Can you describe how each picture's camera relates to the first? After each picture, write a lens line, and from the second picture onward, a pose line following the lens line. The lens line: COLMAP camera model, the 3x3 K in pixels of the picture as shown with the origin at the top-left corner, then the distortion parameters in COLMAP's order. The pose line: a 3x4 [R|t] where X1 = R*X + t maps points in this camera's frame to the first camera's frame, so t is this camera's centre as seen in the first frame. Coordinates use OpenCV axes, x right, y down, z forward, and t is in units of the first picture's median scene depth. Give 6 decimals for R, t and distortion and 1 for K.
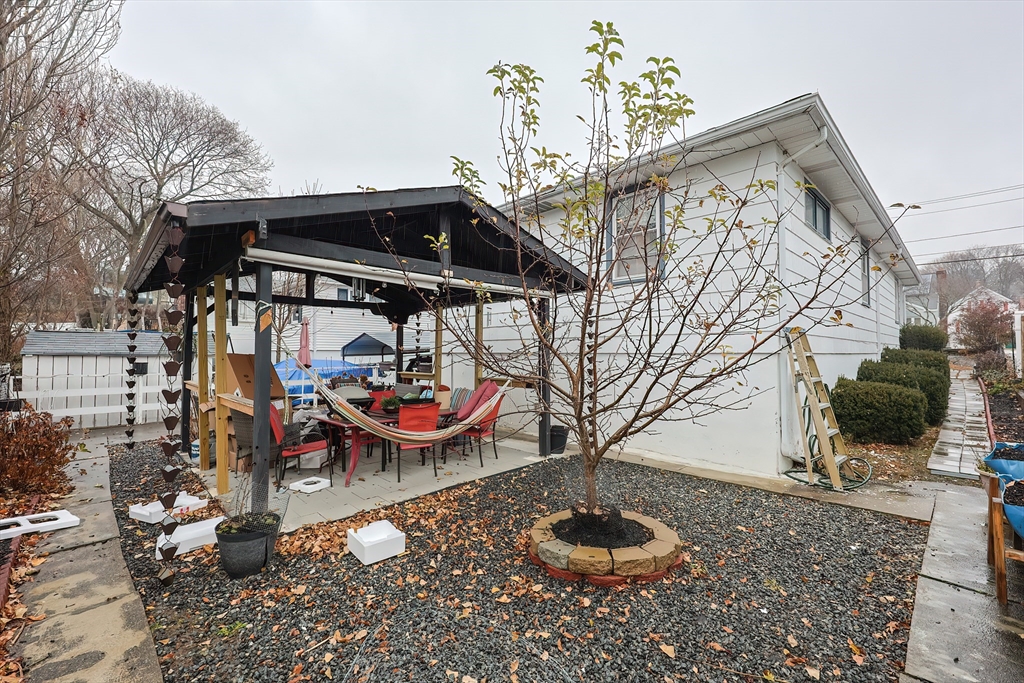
lens RADIAL K [[430.9, 0, 512.0], [0, 430.9, 341.5], [0, 0, 1]] dist [-0.001303, -0.000330]
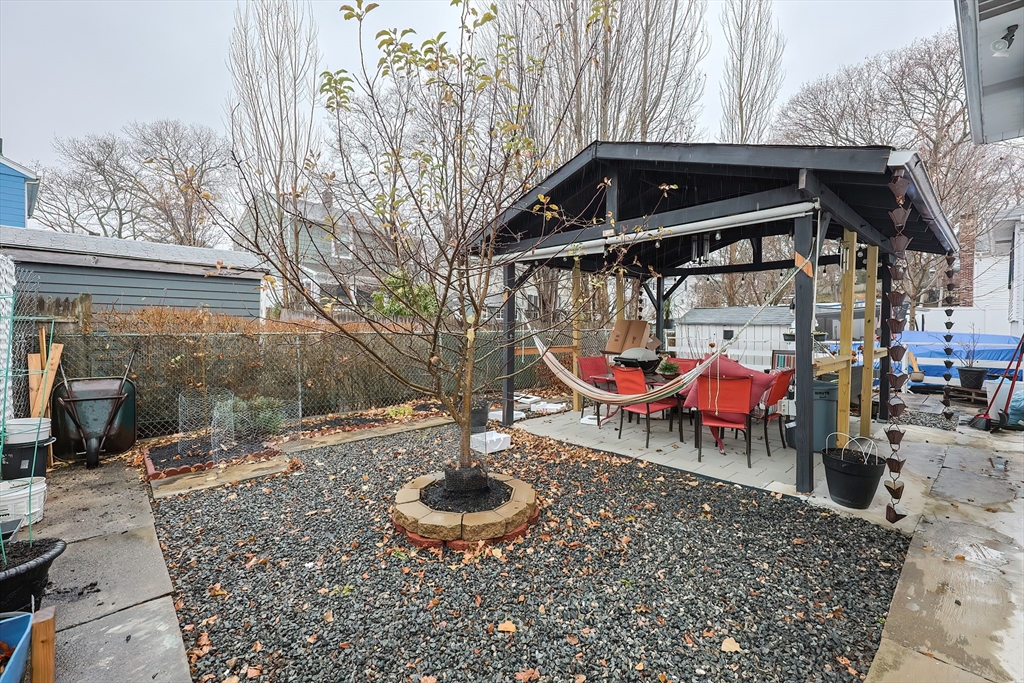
lens RADIAL K [[430.9, 0, 512.0], [0, 430.9, 341.5], [0, 0, 1]] dist [-0.001303, -0.000330]
pose [[-0.045326, 0.033589, -0.998407, 0.823466], [0.025262, 0.999154, 0.032467, 0.047769], [0.998653, -0.023750, -0.046137, 0.815325]]
